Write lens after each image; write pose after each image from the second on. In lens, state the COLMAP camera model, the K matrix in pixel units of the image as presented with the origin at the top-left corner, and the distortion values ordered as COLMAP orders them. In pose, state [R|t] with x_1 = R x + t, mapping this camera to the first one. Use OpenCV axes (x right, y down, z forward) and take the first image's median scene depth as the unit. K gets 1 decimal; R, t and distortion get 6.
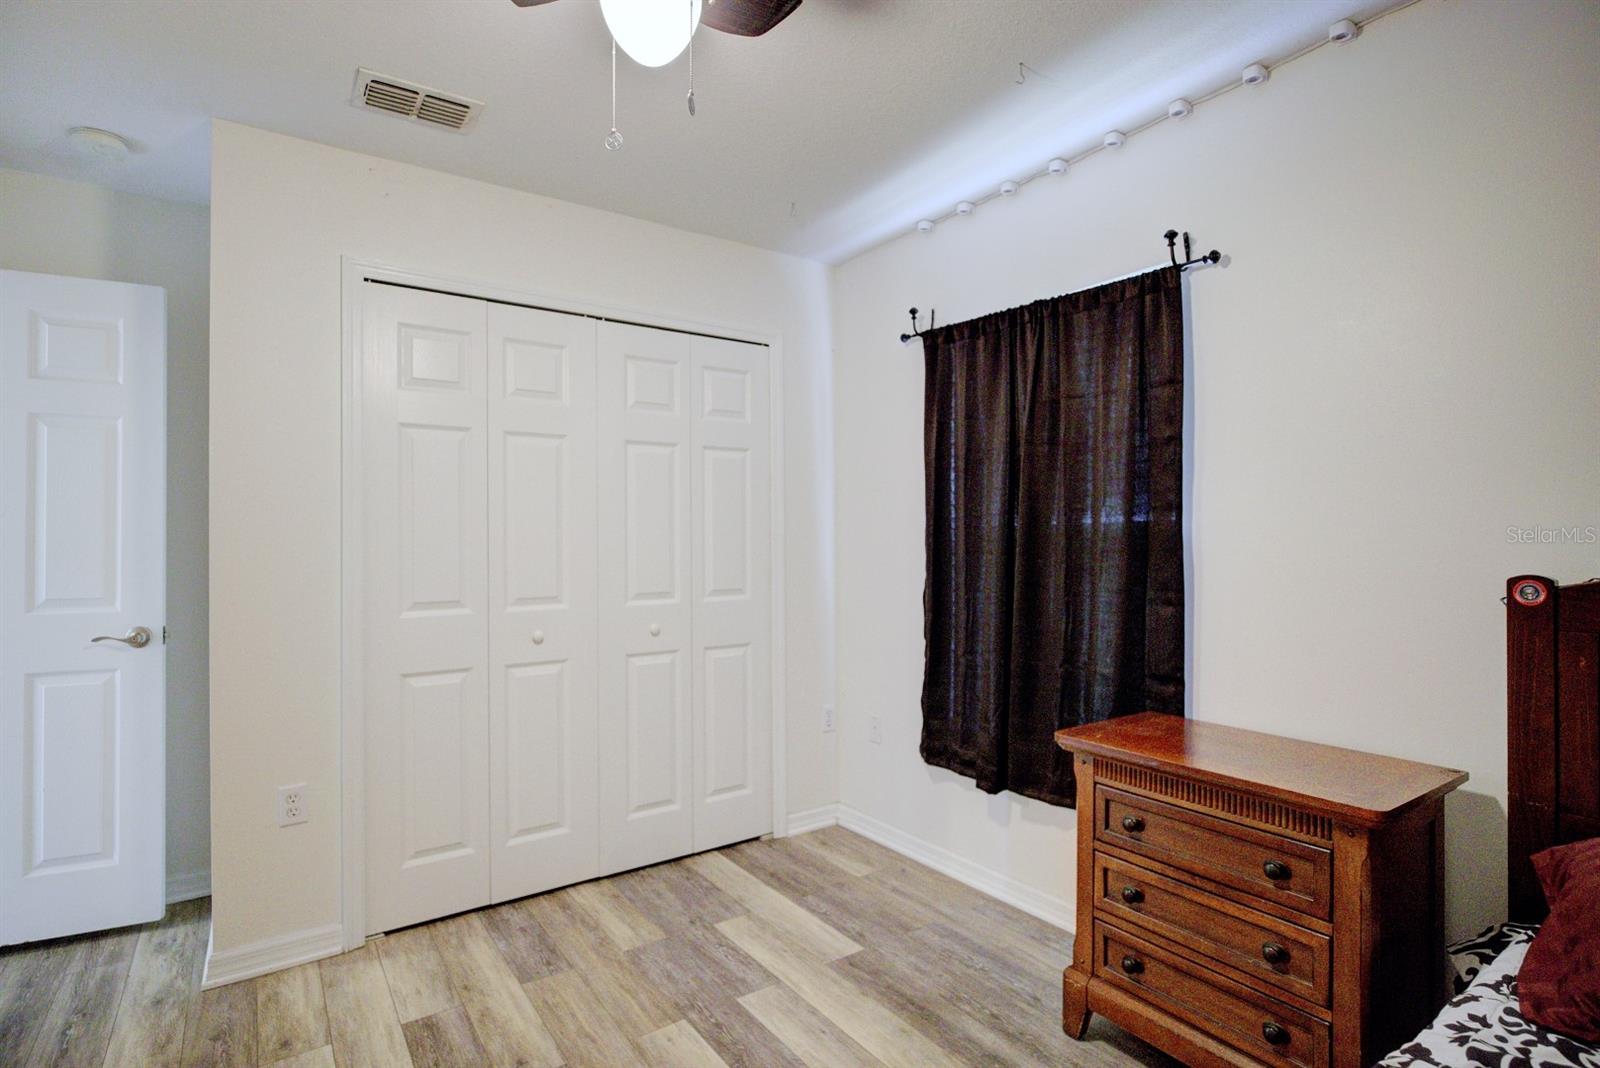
lens RADIAL K [[794.3, 0, 797.9], [0, 794.3, 531.0], [0, 0, 1]] dist [-0.007263, 0.001051]
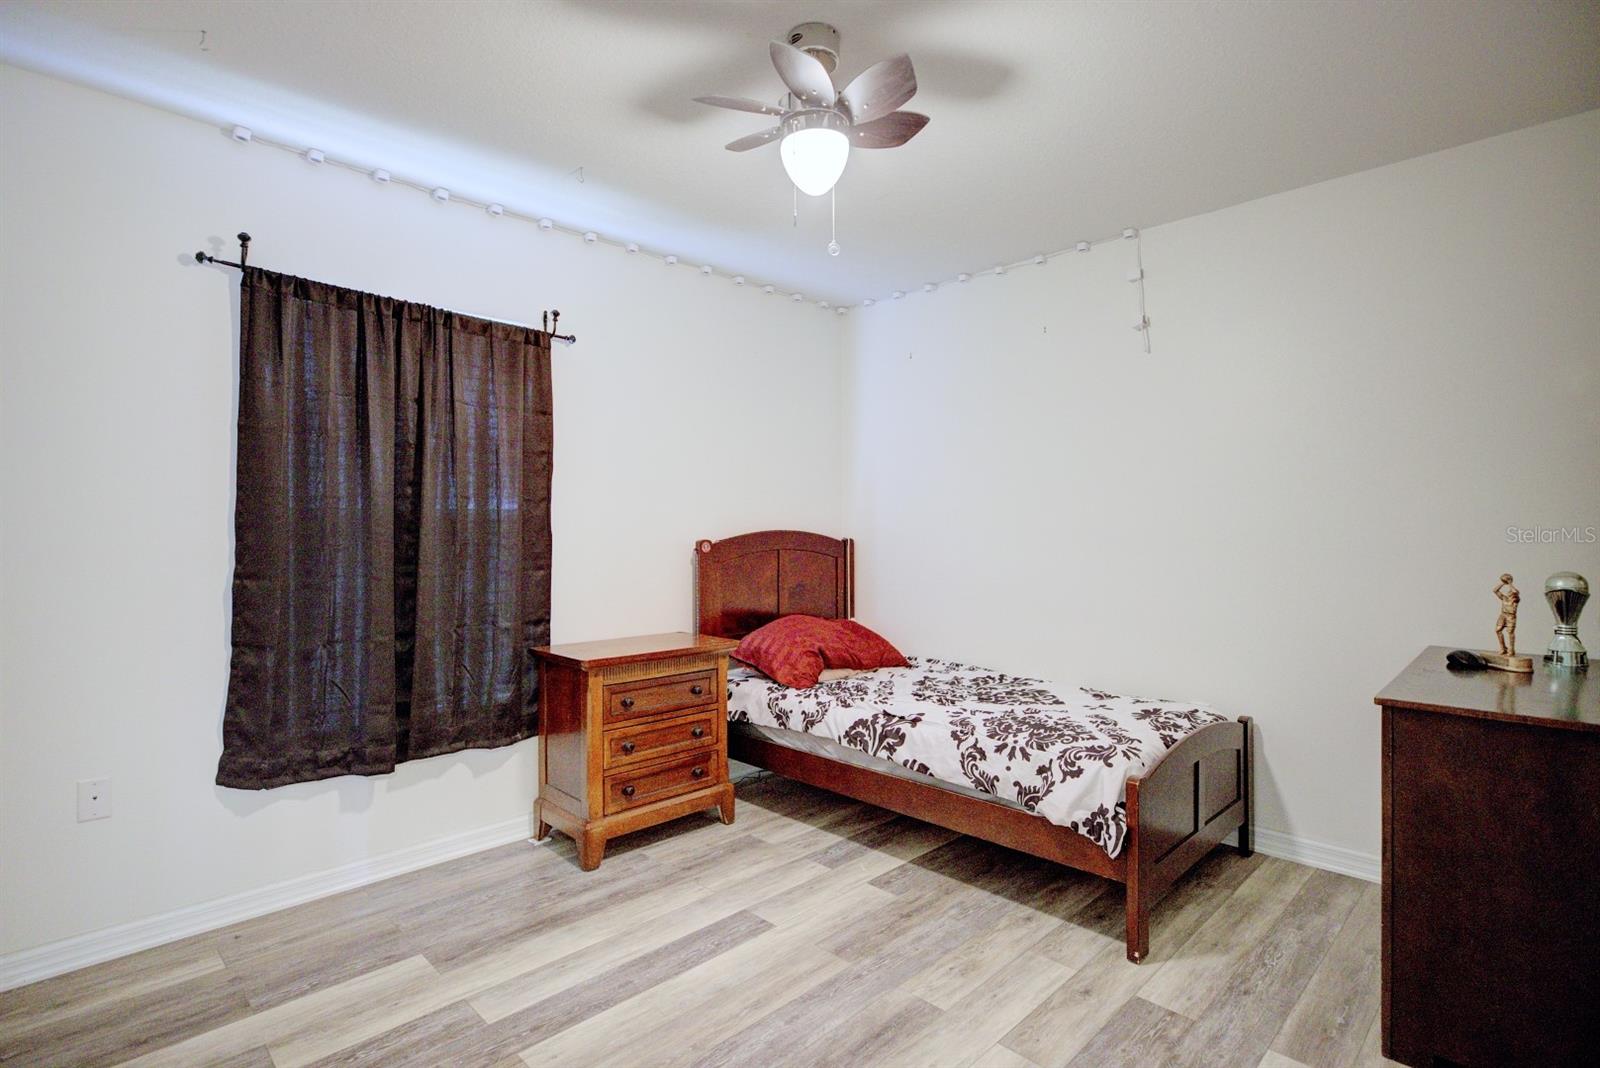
lens RADIAL K [[794.3, 0, 798.8], [0, 794.3, 533.7], [0, 0, 1]] dist [-0.007263, 0.001051]
pose [[-0.175083, -0.000488, 0.984554, -0.969135], [-0.006645, 0.999978, -0.000686, 0.026115], [-0.984531, -0.006662, -0.175082, 0.763338]]
